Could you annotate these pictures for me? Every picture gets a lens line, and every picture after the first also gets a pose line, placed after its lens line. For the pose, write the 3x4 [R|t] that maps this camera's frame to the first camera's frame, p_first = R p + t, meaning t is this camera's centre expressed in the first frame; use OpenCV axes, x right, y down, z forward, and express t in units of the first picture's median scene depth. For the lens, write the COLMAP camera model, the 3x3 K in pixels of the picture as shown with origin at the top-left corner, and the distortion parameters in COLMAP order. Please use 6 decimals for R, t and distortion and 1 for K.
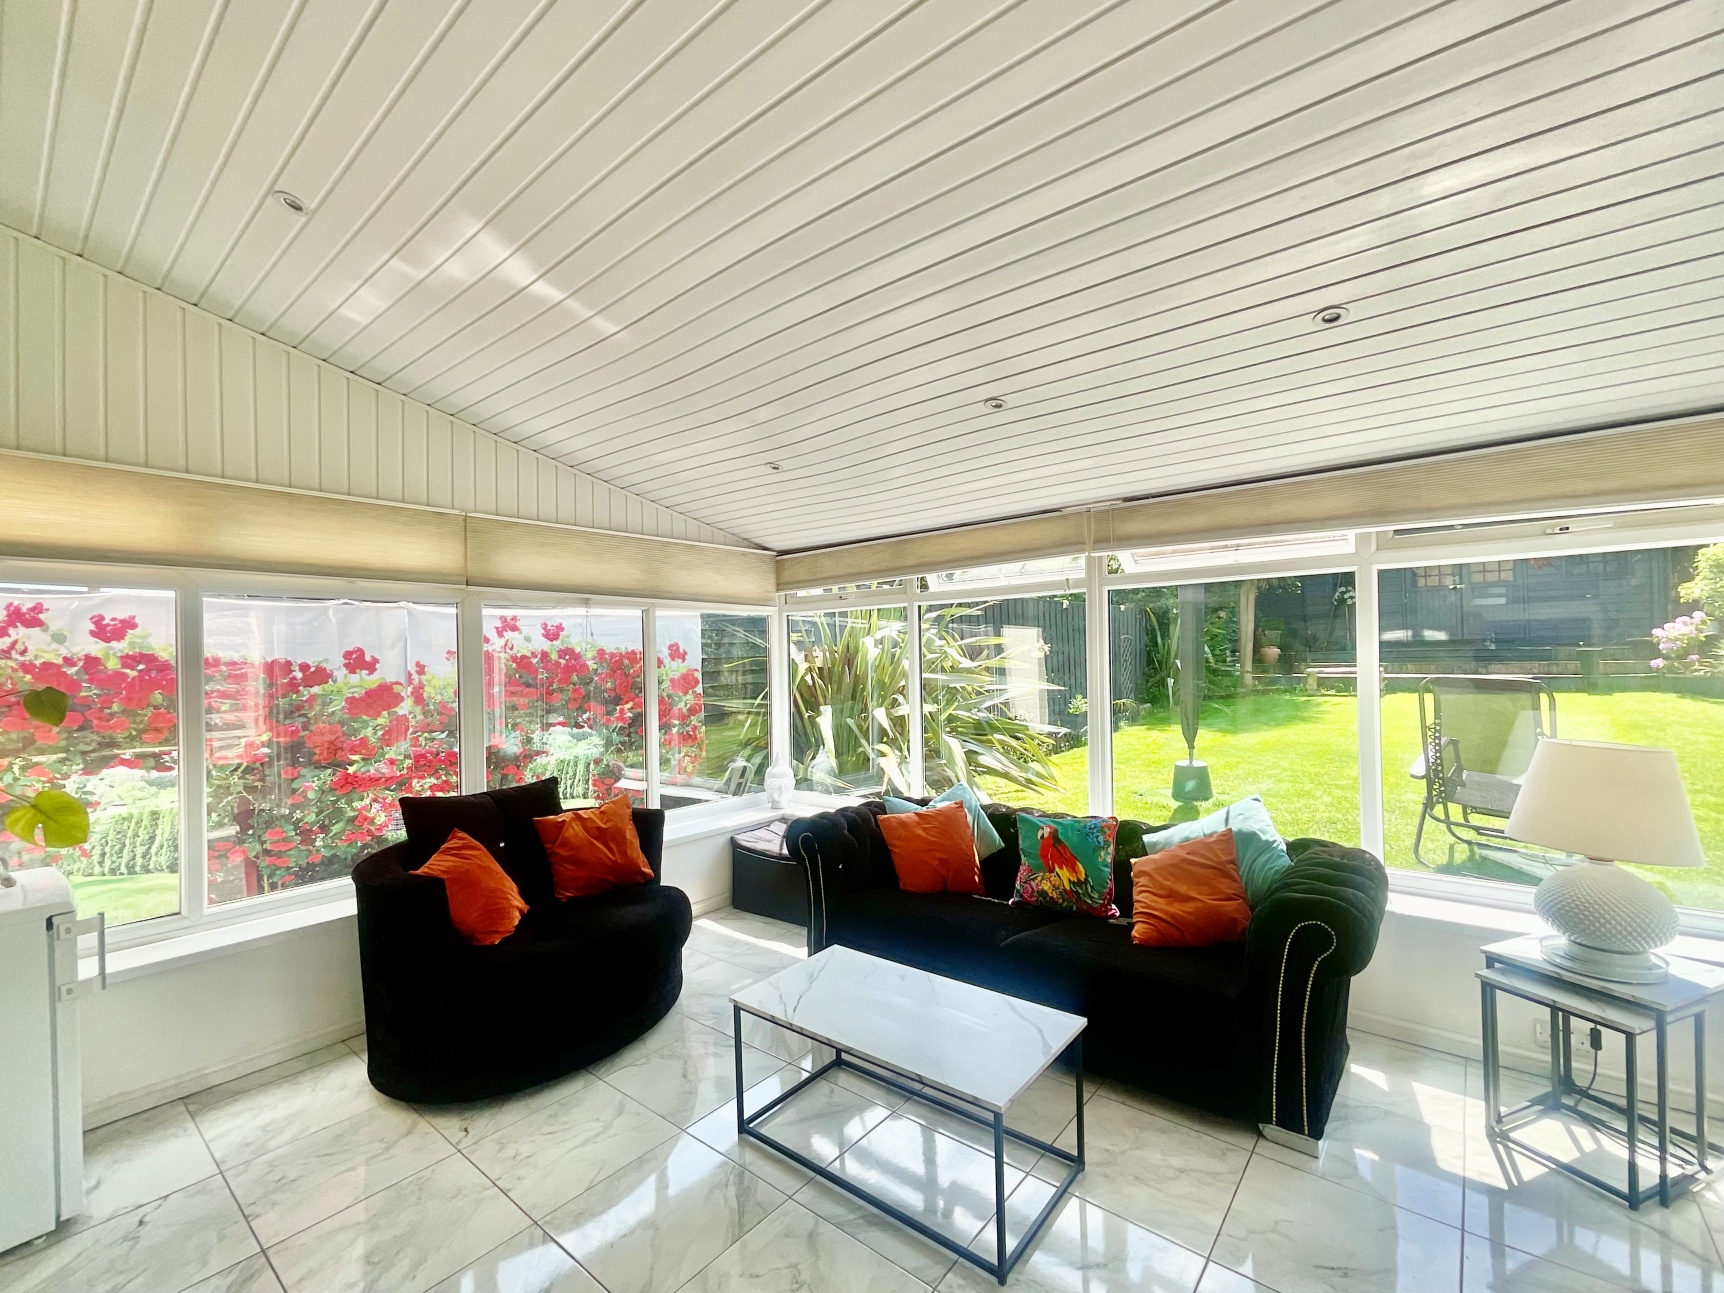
lens RADIAL K [[742.2, 0, 862.0], [0, 742.2, 646.5], [0, 0, 1]] dist [-0.001441, -0.000230]
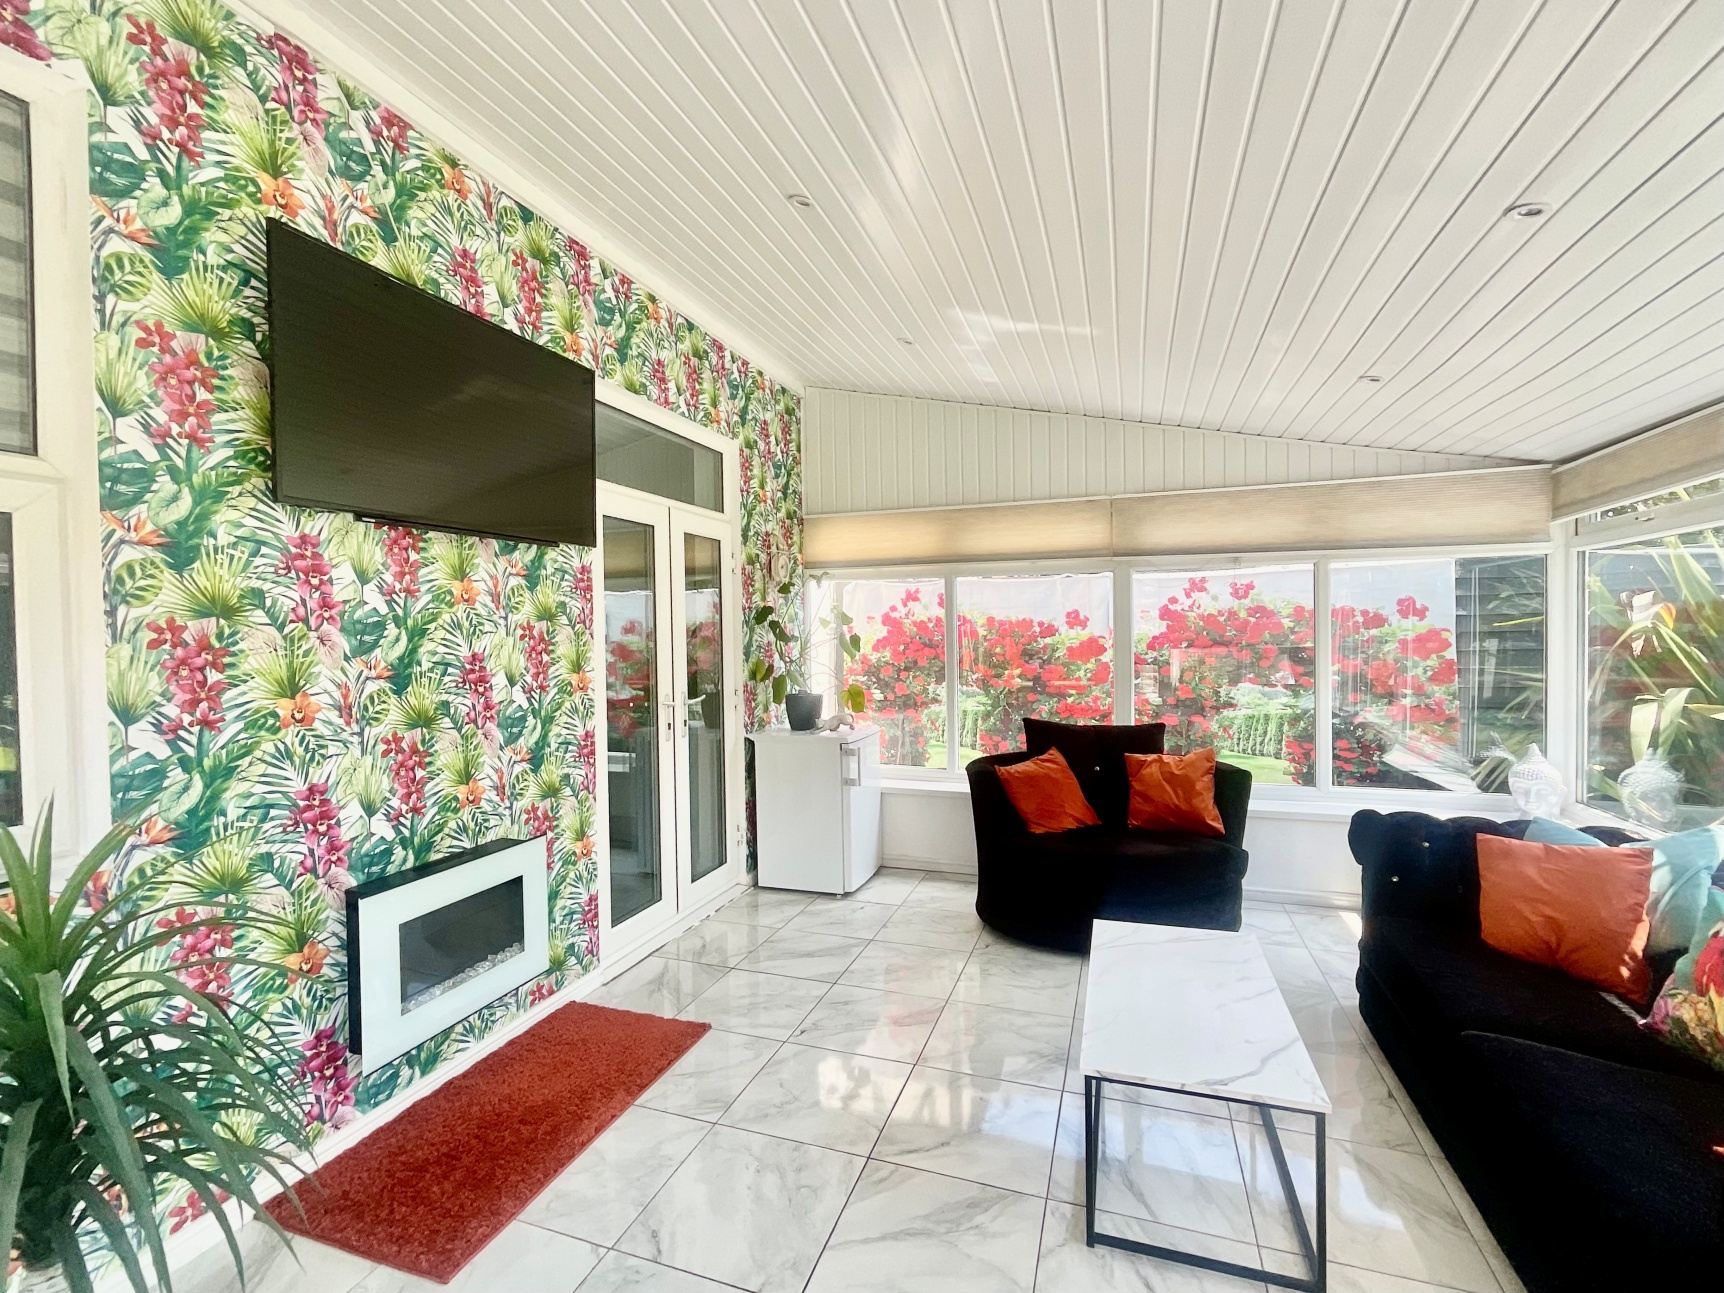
lens RADIAL K [[753.0, 0, 862.0], [0, 753.0, 646.5], [0, 0, 1]] dist [-0.014083, 0.000102]
pose [[0.339748, 0.031699, -0.939982, 0.451299], [0.021166, 0.998921, 0.041337, 0.004034], [0.940278, -0.033940, 0.338710, 0.182273]]
